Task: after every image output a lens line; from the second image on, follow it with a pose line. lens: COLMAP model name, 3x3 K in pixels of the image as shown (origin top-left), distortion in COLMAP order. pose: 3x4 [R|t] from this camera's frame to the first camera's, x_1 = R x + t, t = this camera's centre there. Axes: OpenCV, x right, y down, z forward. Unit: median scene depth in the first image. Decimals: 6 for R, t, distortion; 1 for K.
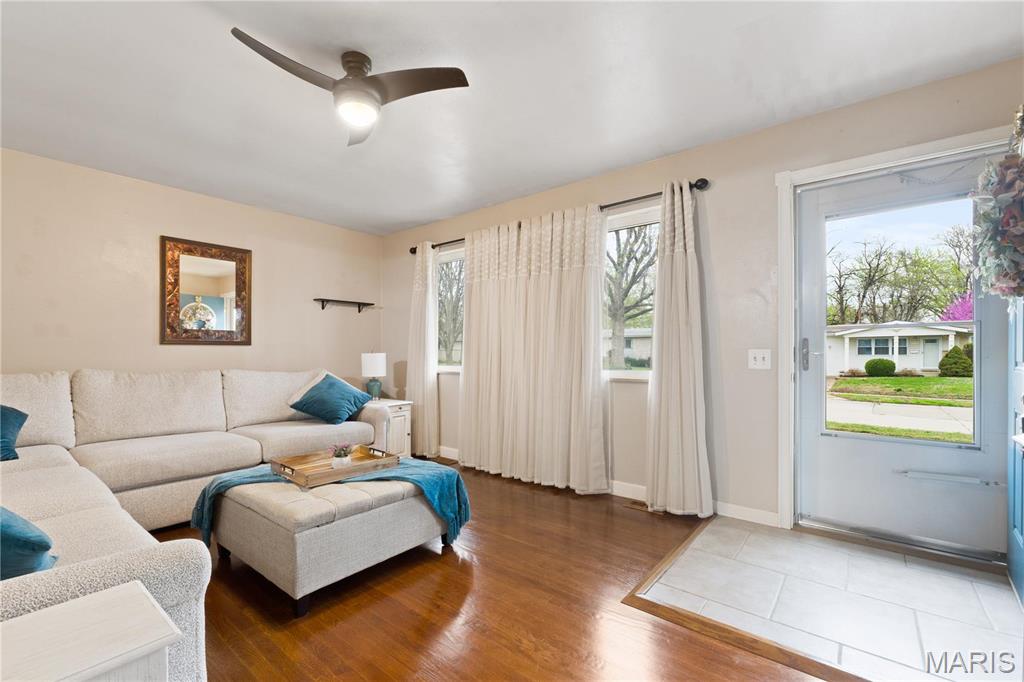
lens RADIAL K [[435.8, 0, 512.0], [0, 435.8, 341.0], [0, 0, 1]] dist [-0.000173, 0.000010]
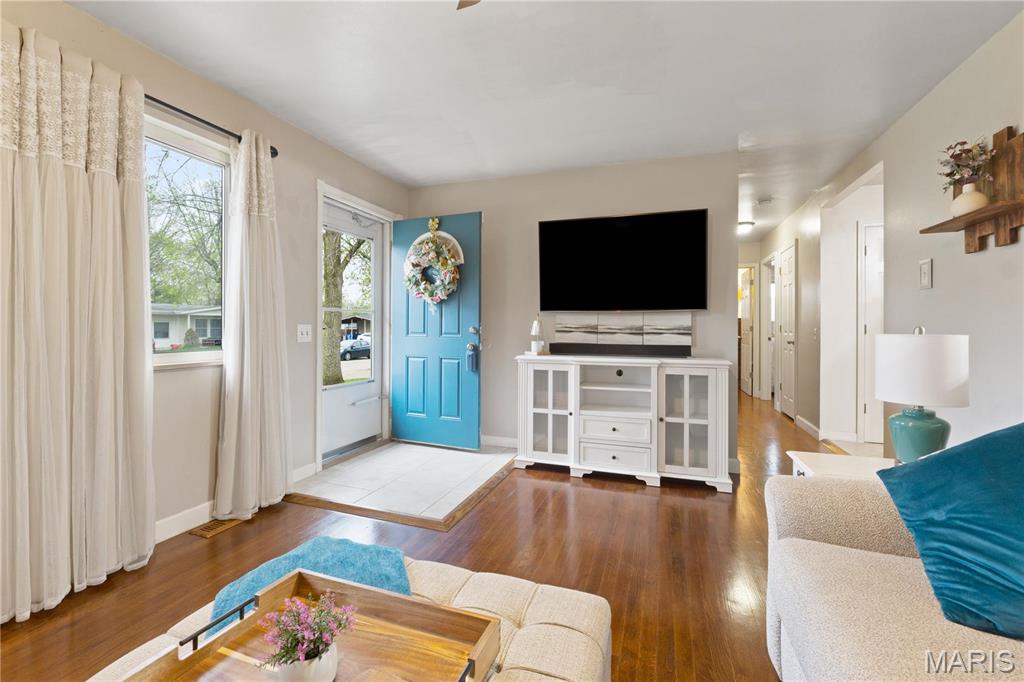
lens RADIAL K [[433.8, 0, 496.8], [0, 433.8, 328.2], [0, 0, 1]] dist [0.000010, 0.000011]
pose [[-0.304010, 0.002526, 0.952666, -0.670691], [-0.014533, 0.999868, -0.007289, 0.028041], [-0.952558, -0.016061, -0.303933, 0.875001]]
